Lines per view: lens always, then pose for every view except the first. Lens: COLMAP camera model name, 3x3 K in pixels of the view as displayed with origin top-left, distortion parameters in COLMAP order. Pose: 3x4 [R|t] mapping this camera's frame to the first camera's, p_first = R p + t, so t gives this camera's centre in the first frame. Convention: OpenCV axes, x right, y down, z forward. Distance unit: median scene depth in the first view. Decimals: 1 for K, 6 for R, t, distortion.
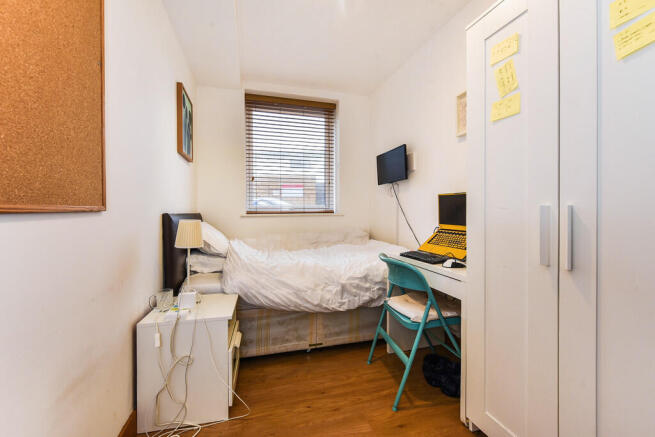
lens RADIAL K [[297.5, 0, 331.5], [0, 297.5, 217.8], [0, 0, 1]] dist [-0.000672, -0.000624]
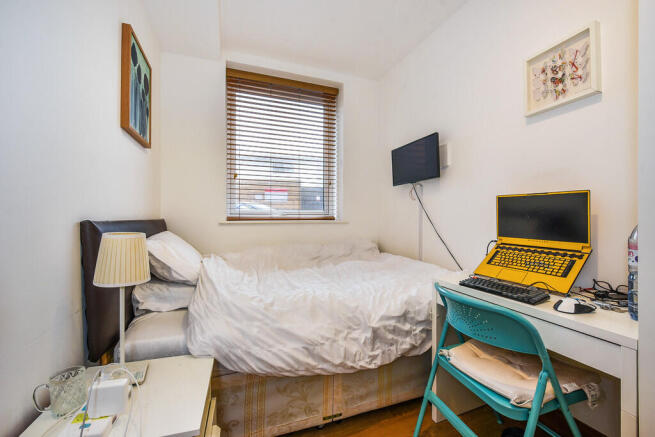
lens RADIAL K [[268.1, 0, 323.5], [0, 268.1, 224.1], [0, 0, 1]] dist [-0.024916, -0.001240]
pose [[0.997671, 0.003083, 0.068140, -0.111605], [-0.003344, 0.999988, 0.003716, -0.011166], [-0.068128, -0.003935, 0.997669, 0.391557]]
